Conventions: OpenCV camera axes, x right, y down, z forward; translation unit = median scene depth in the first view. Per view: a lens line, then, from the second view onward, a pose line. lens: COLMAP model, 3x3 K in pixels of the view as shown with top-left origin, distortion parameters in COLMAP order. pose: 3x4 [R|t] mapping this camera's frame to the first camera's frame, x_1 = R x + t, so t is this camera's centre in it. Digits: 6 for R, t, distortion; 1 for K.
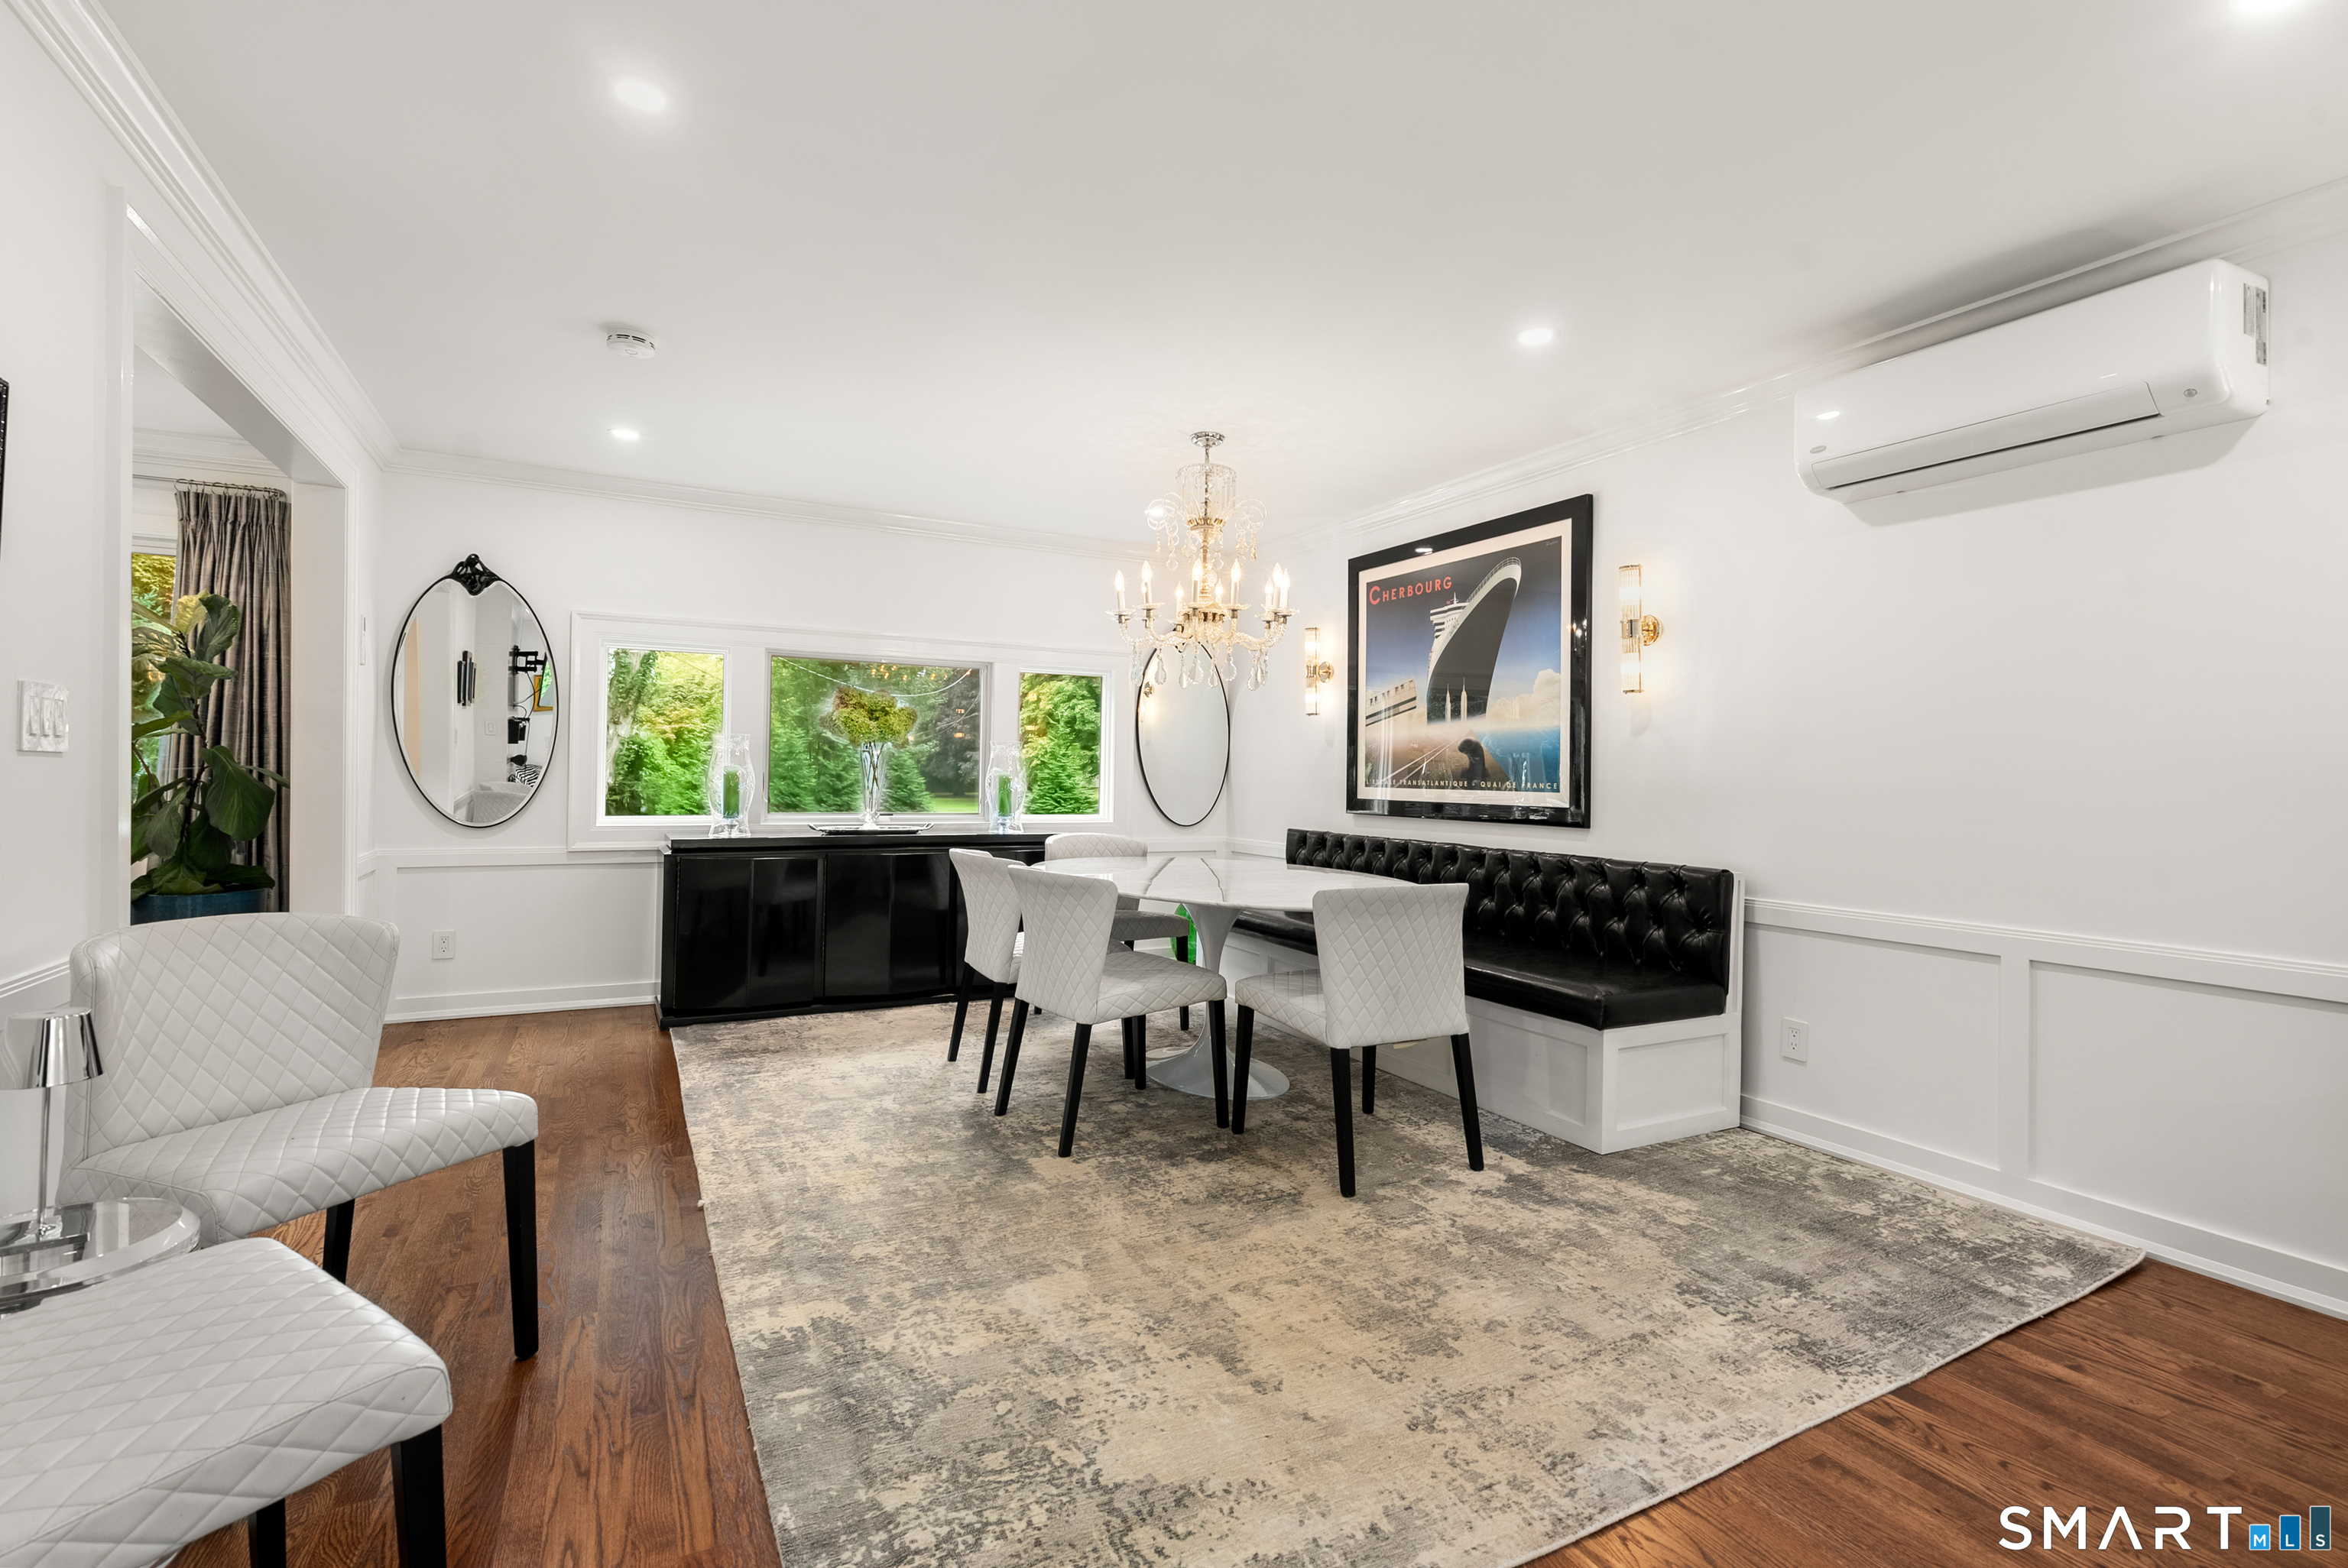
lens RADIAL K [[1088.5, 0, 1193.2], [0, 1088.5, 779.8], [0, 0, 1]] dist [-0.009389, 0.005014]
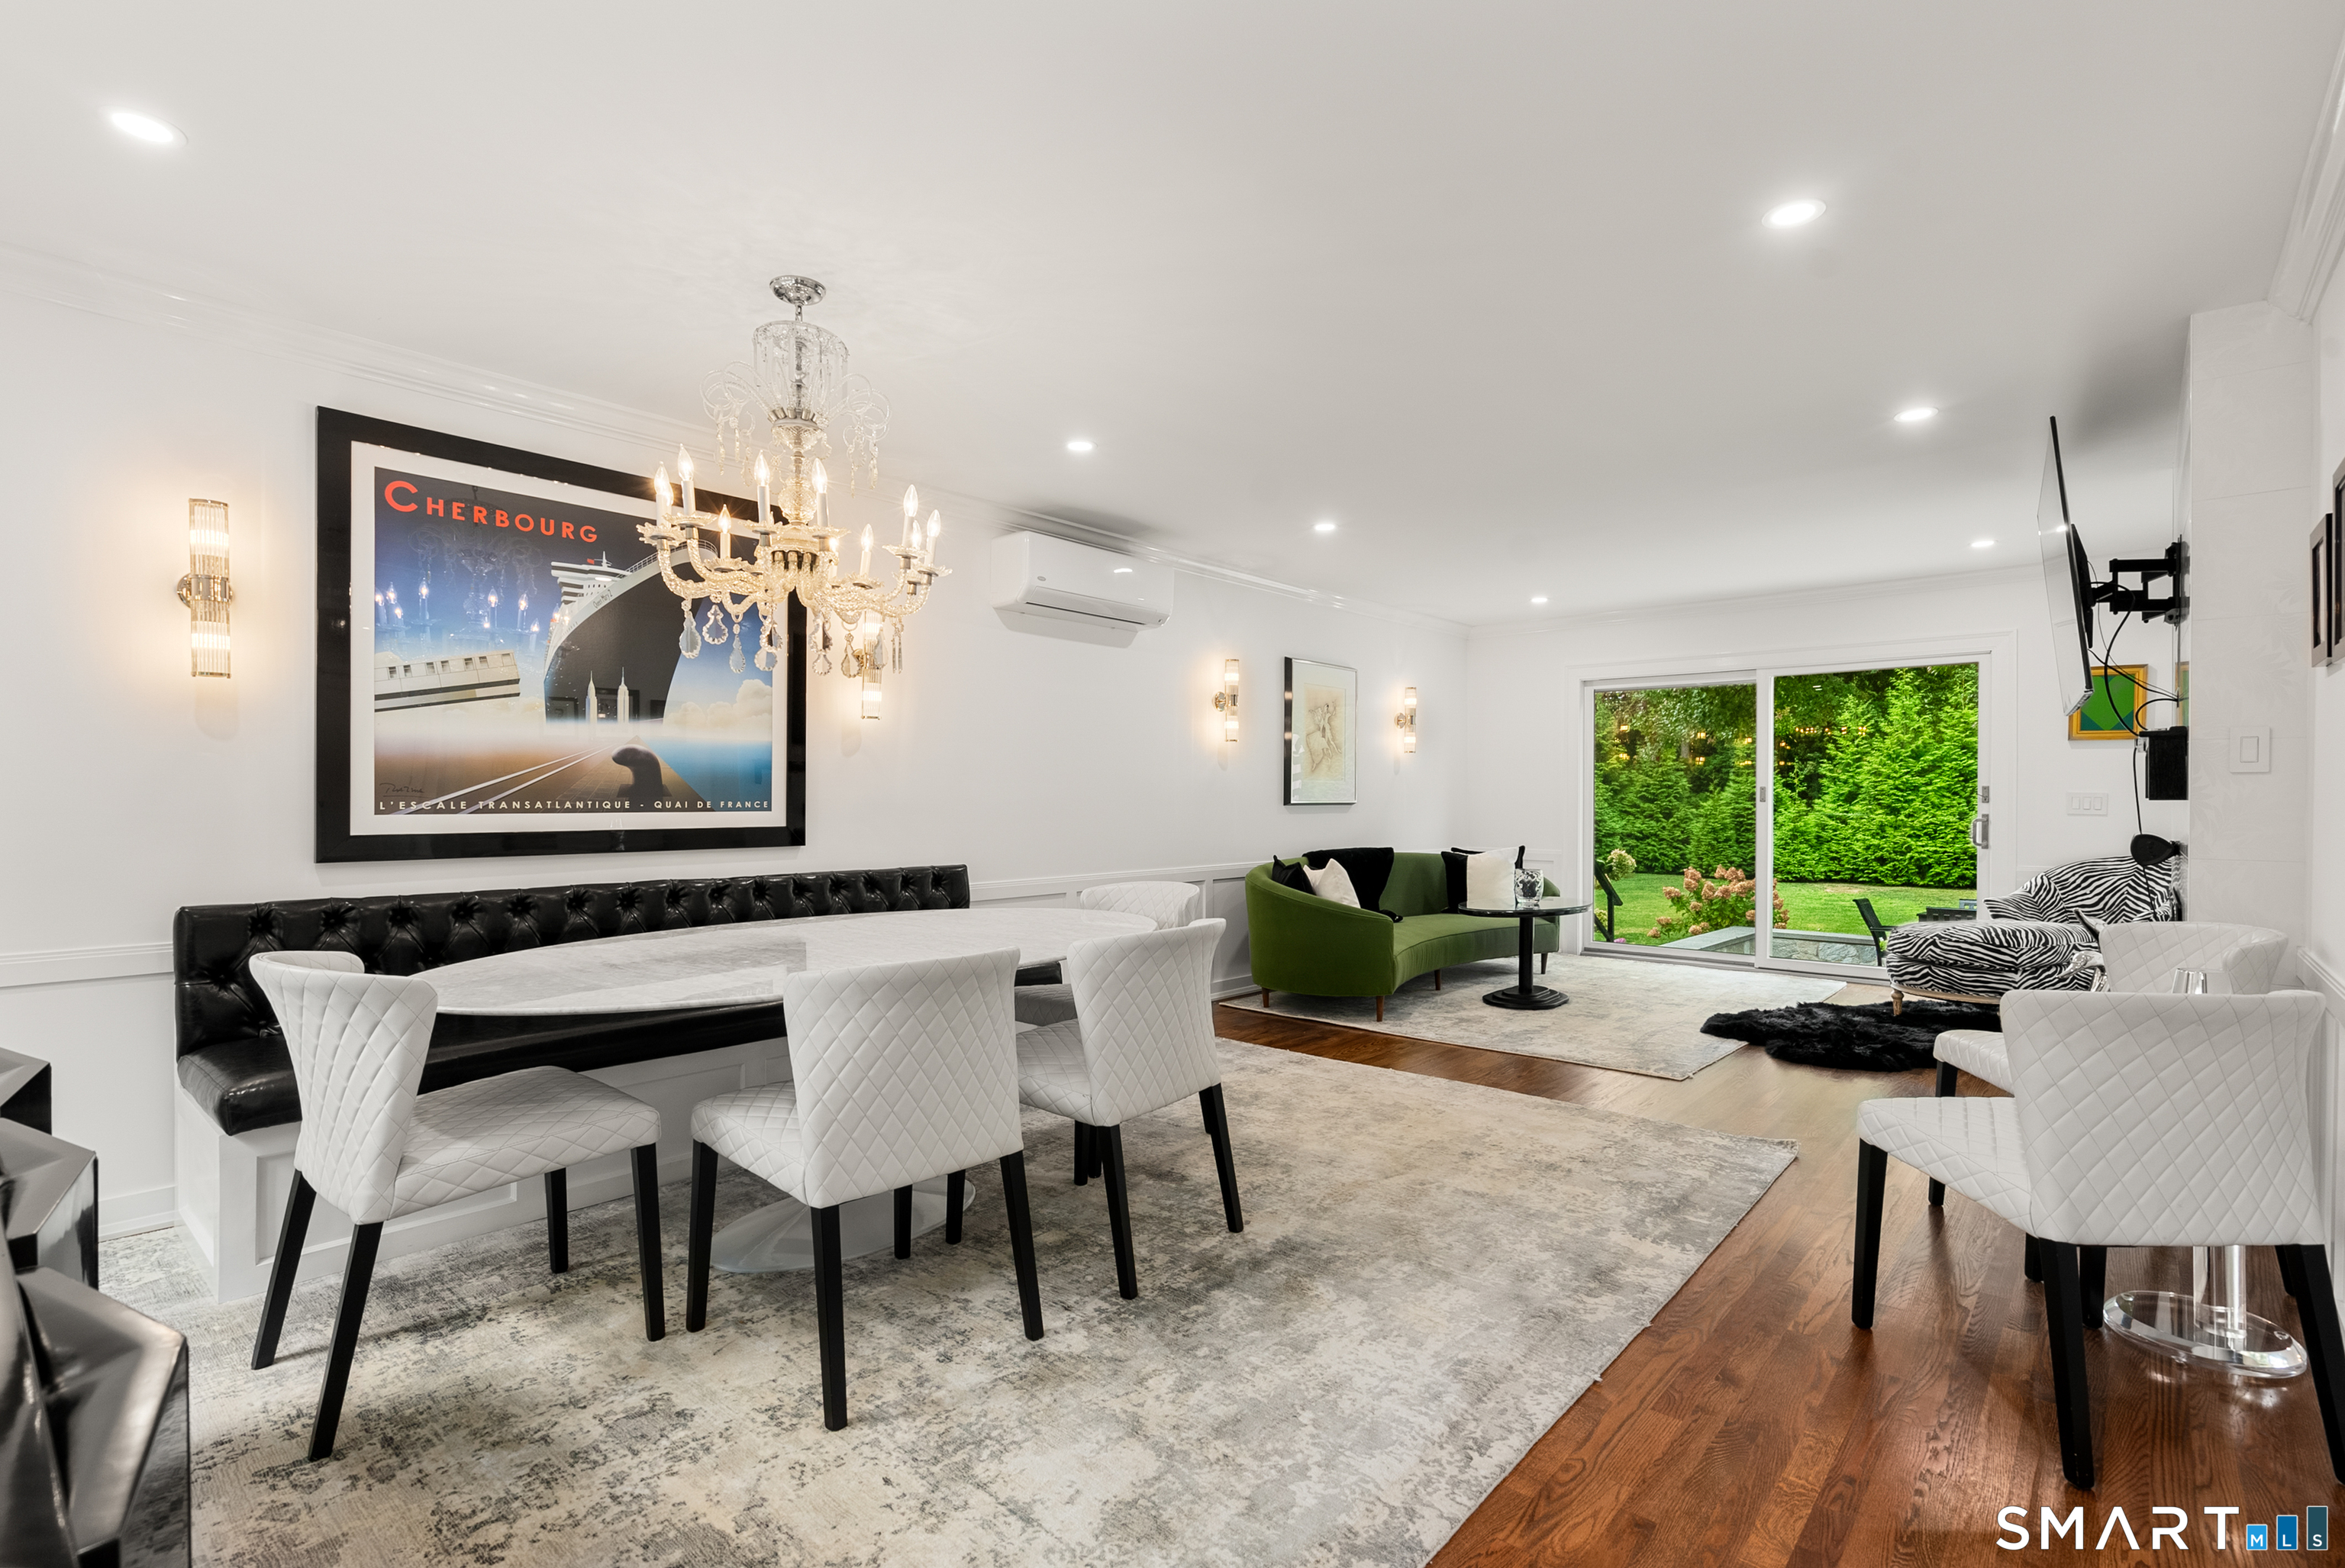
lens RADIAL K [[1087.3, 0, 1180.3], [0, 1087.3, 802.5], [0, 0, 1]] dist [-0.009389, 0.005014]
pose [[-0.356162, -0.024293, 0.934108, -0.674192], [-0.003779, 0.999691, 0.024558, -0.020092], [-0.934416, 0.005217, -0.356144, 0.989611]]
